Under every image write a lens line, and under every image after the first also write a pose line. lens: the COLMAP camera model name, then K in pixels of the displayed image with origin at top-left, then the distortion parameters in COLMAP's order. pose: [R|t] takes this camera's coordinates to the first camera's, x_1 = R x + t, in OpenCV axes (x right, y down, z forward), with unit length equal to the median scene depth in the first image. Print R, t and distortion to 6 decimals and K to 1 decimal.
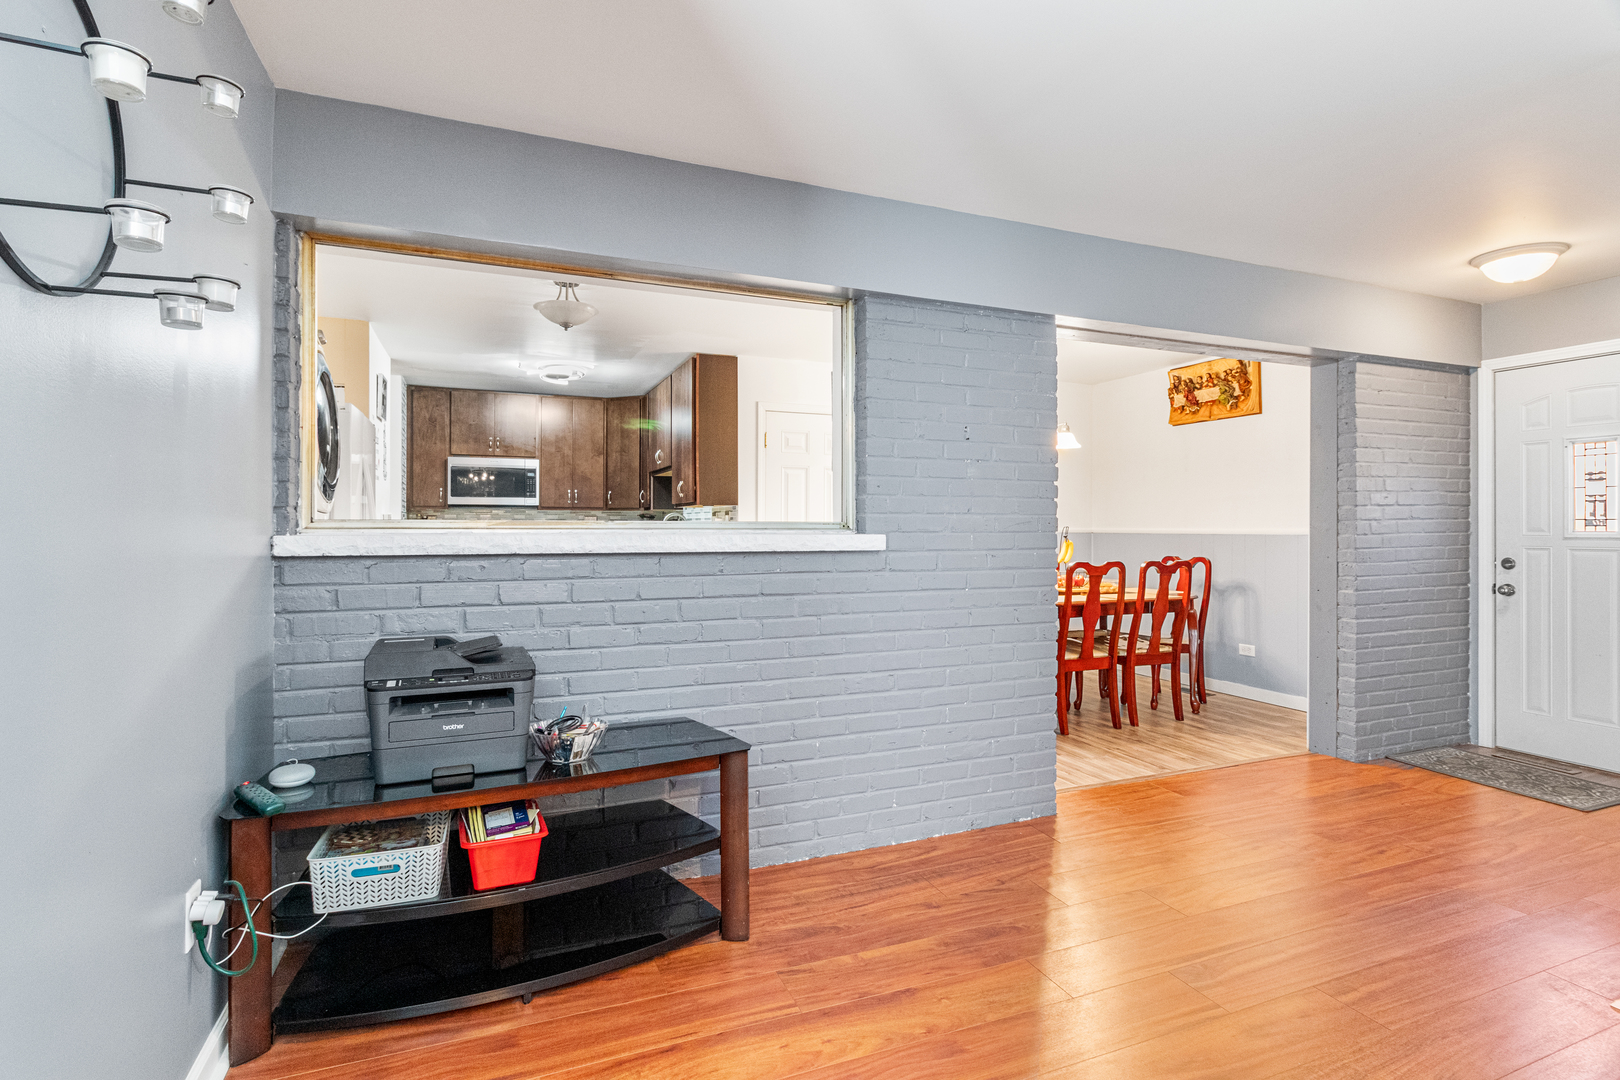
lens RADIAL K [[770.4, 0, 809.4], [0, 770.4, 529.7], [0, 0, 1]] dist [-0.000498, -0.000138]
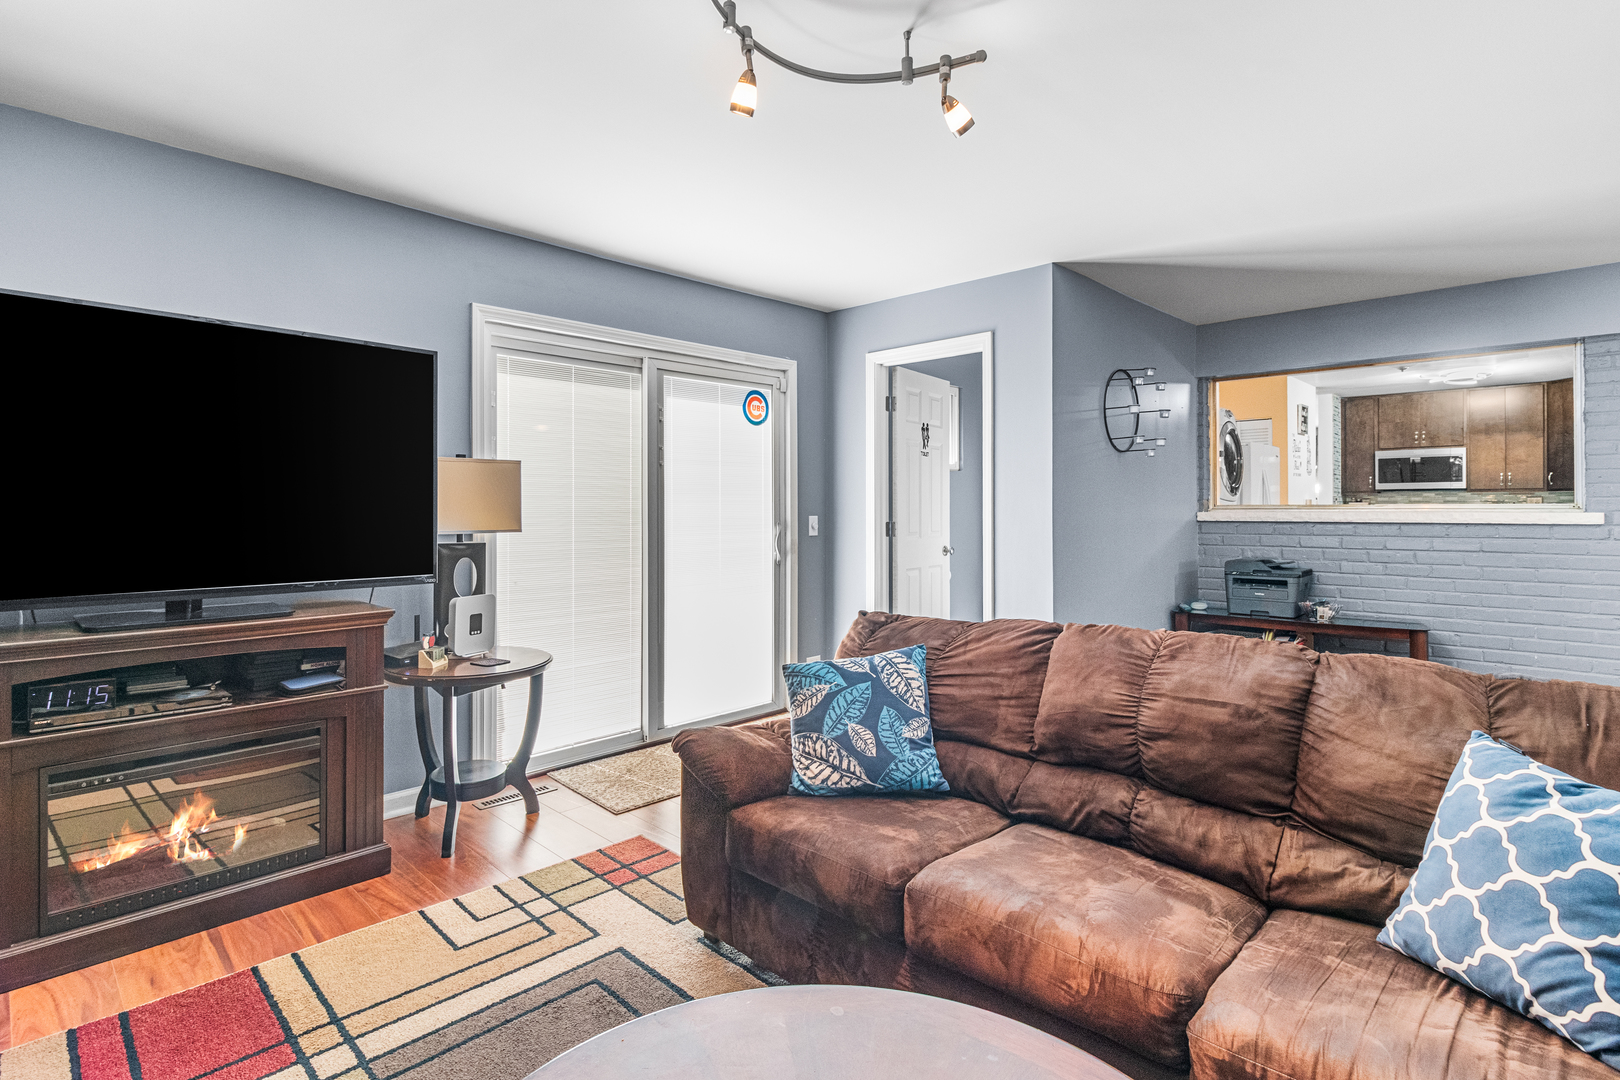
lens RADIAL K [[801.3, 0, 785.4], [0, 801.3, 495.8], [0, 0, 1]] dist [-0.000858, 0.000024]
pose [[0.377686, -0.017594, -0.925767, 0.542773], [-0.000104, 0.999819, -0.019044, 0.002281], [0.925934, 0.007289, 0.377616, -0.542860]]
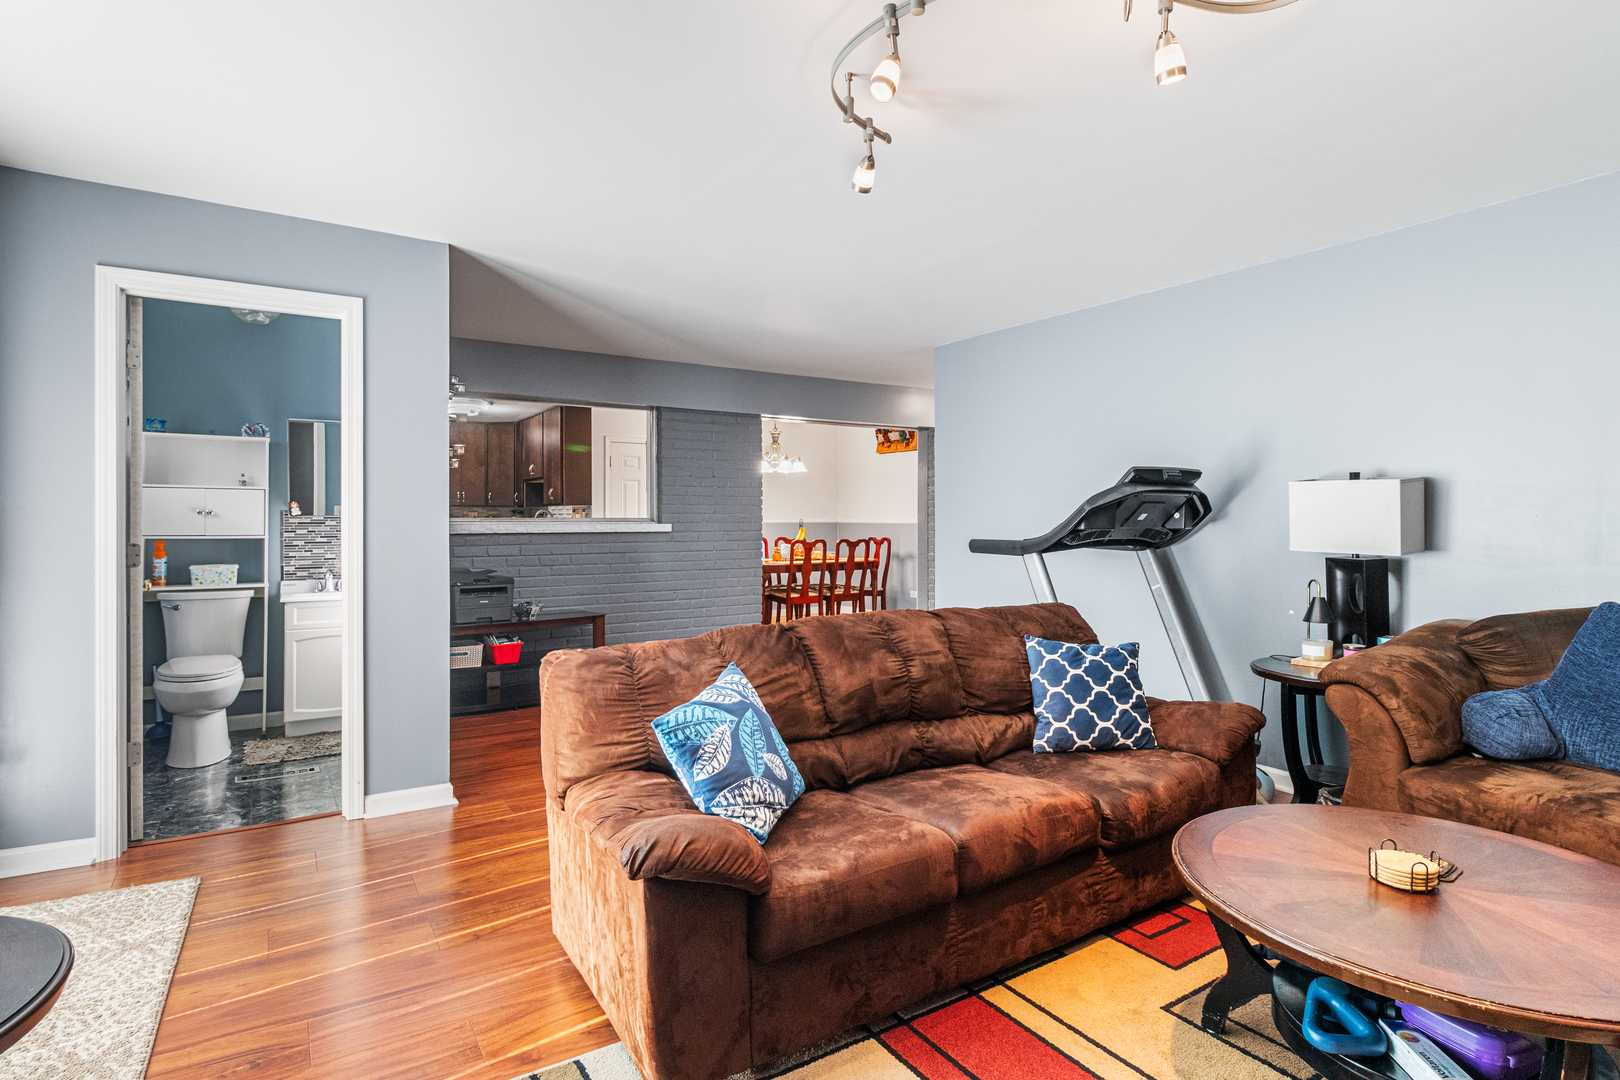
lens RADIAL K [[825.7, 0, 804.4], [0, 825.7, 513.5], [0, 0, 1]] dist [0.000104, 0.000466]
pose [[0.984511, -0.001782, 0.175314, 0.039277], [0.003309, 0.999959, -0.008418, -0.001241], [-0.175292, 0.008868, 0.984477, -0.789381]]
